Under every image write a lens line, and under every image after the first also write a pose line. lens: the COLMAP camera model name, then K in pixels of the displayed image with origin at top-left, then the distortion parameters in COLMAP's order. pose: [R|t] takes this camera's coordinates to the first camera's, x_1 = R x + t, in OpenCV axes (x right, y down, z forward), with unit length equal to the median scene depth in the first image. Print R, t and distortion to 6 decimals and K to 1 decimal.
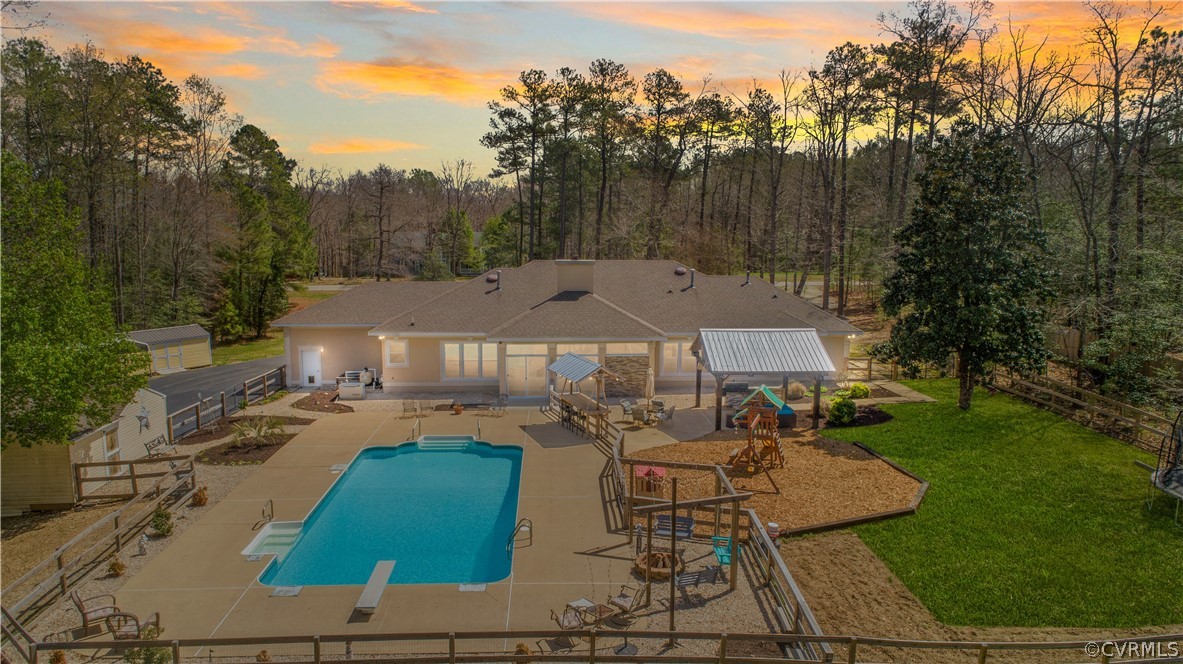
lens RADIAL K [[798.5, 0, 593.1], [0, 798.5, 329.0], [0, 0, 1]] dist [-0.012202, -0.001843]
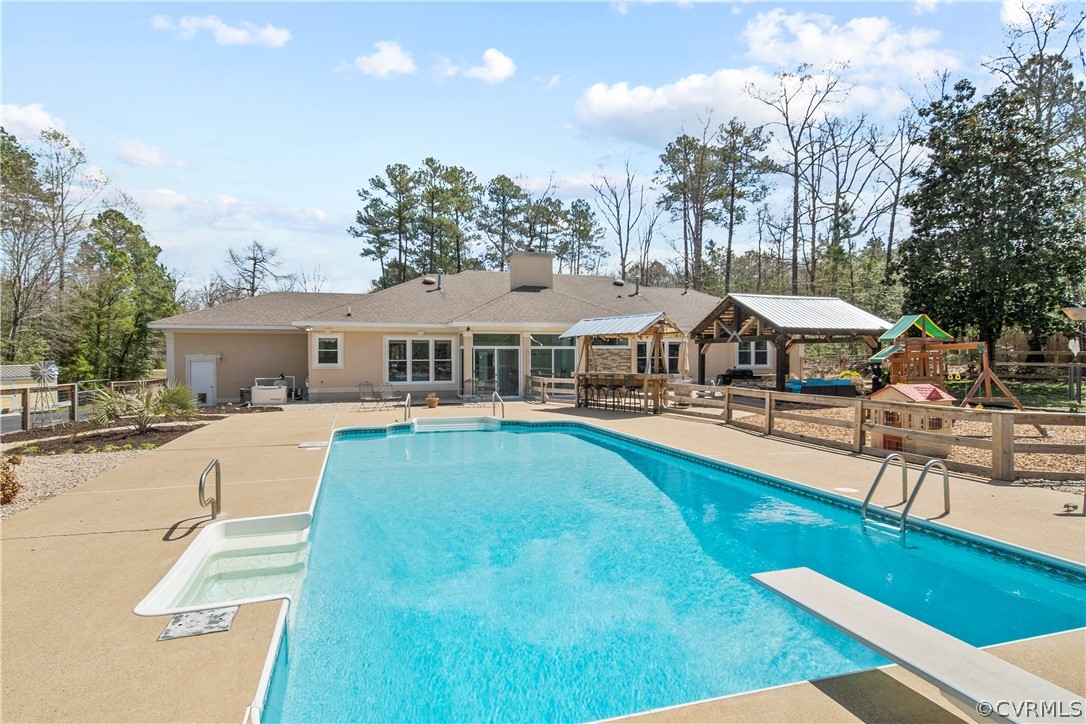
lens RADIAL K [[578.5, 0, 527.9], [0, 578.5, 361.8], [0, 0, 1]] dist [-0.020382, -0.001508]
pose [[0.971574, -0.019893, 0.235898, -0.099368], [0.049454, 0.991533, -0.120069, 0.063527], [-0.231512, 0.128322, 0.964332, 0.214068]]
